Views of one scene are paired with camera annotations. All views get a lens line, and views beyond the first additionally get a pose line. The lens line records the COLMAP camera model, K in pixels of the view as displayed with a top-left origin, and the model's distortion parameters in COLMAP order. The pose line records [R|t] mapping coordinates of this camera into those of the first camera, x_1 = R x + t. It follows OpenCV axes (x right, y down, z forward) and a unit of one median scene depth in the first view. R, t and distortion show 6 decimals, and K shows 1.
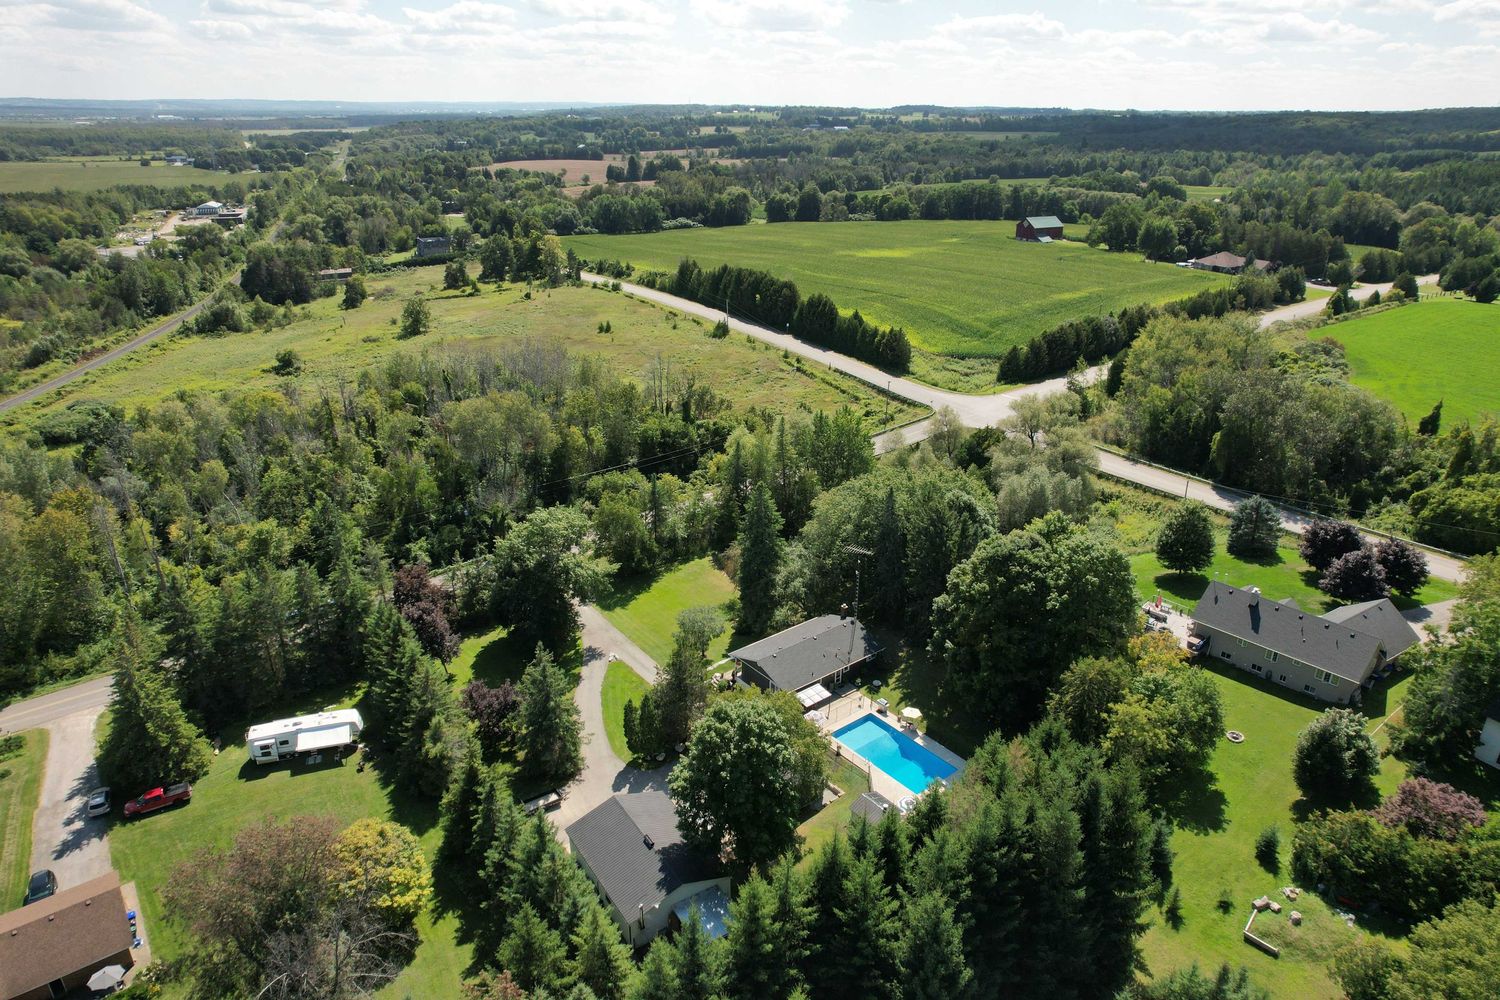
lens RADIAL K [[955.5, 0, 757.0], [0, 955.5, 503.4], [0, 0, 1]] dist [-0.077044, 0.067535]
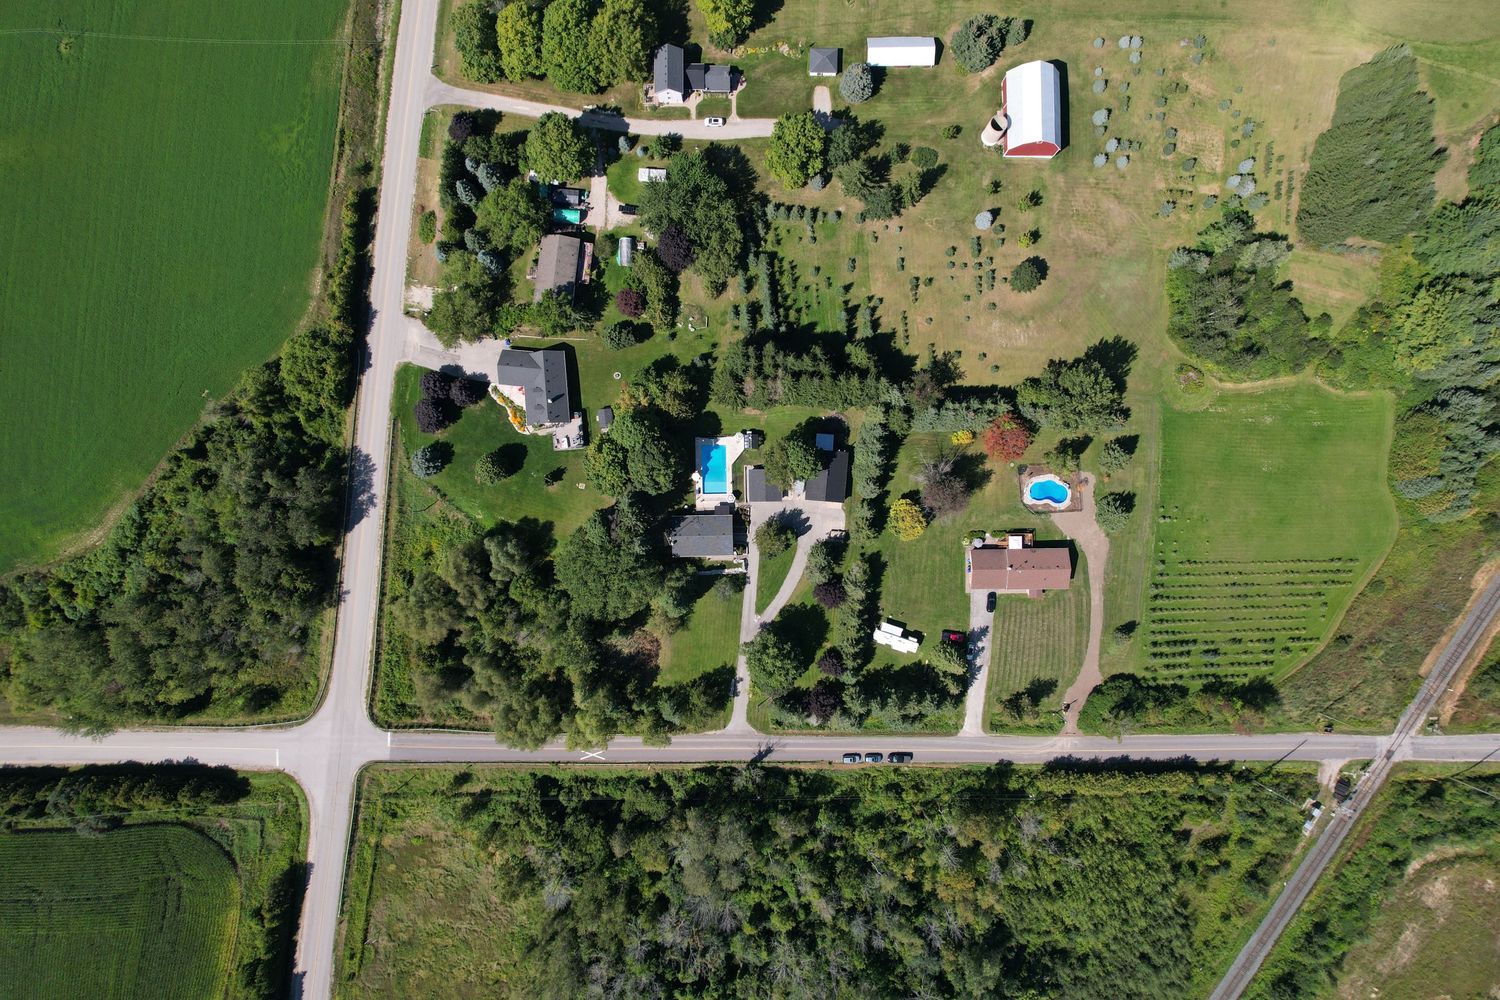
lens RADIAL K [[955.5, 0, 757.0], [0, 955.5, 503.4], [0, 0, 1]] dist [-0.077044, 0.067535]
pose [[-0.788496, -0.615019, -0.005052, 0.011045], [0.237260, -0.311741, 0.920068, -1.642379], [-0.567434, 0.724272, 0.391726, 0.018724]]
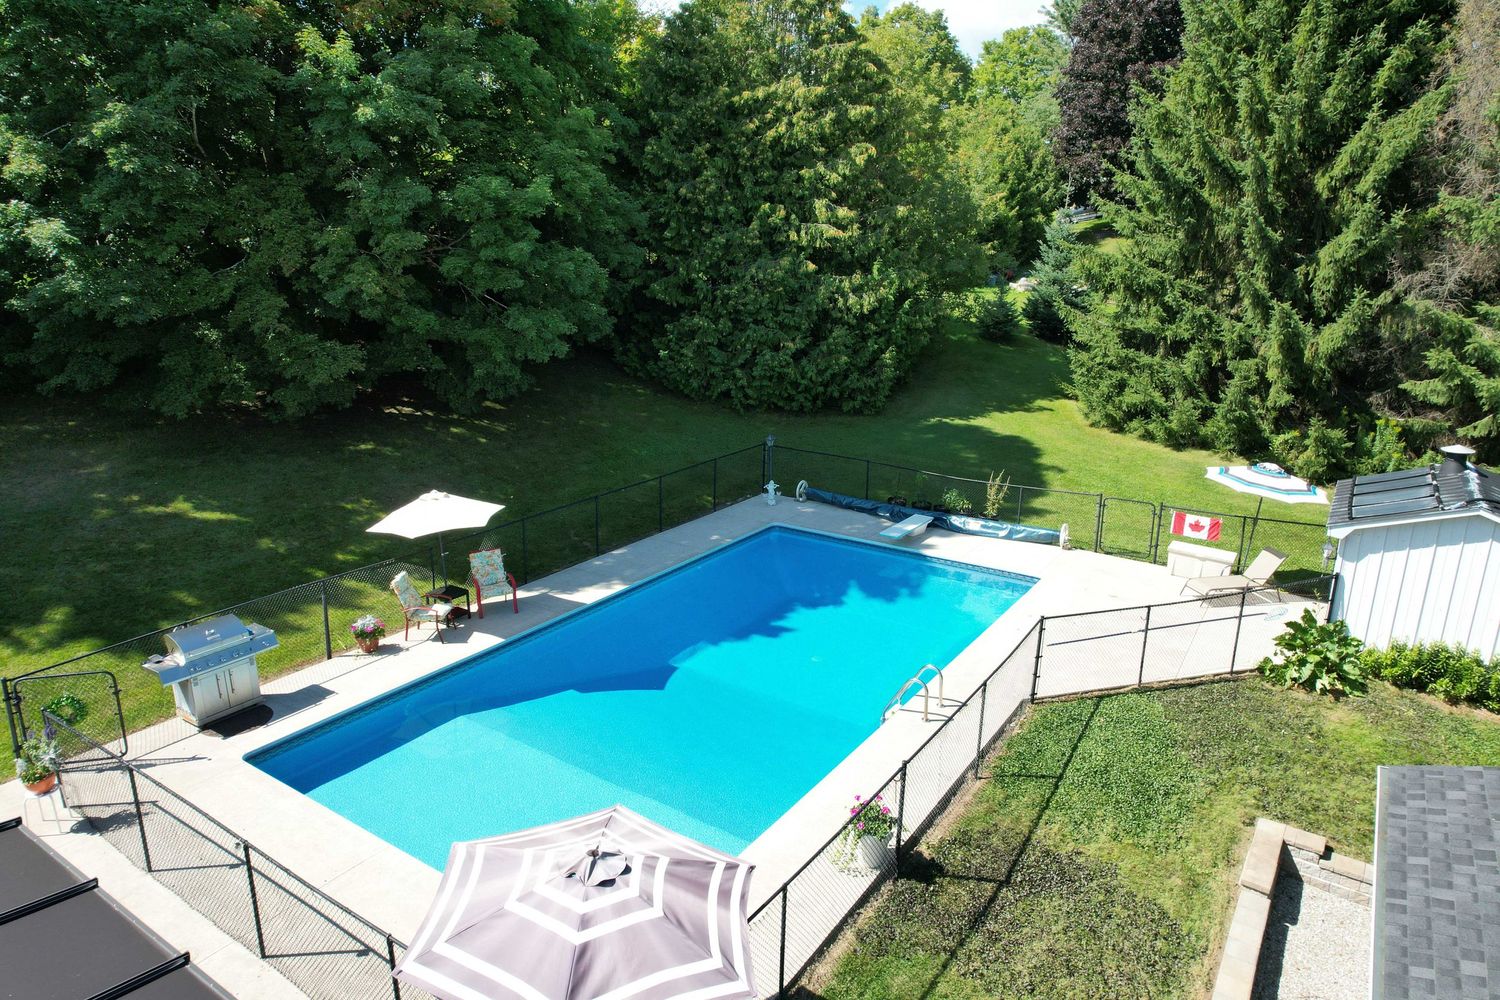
lens RADIAL K [[955.5, 0, 757.0], [0, 955.5, 503.4], [0, 0, 1]] dist [-0.077044, 0.067535]
pose [[-0.298856, -0.266870, 0.916224, 0.005793], [0.362688, 0.856296, 0.367717, 0.150059], [-0.882691, 0.442198, -0.159119, 0.814133]]
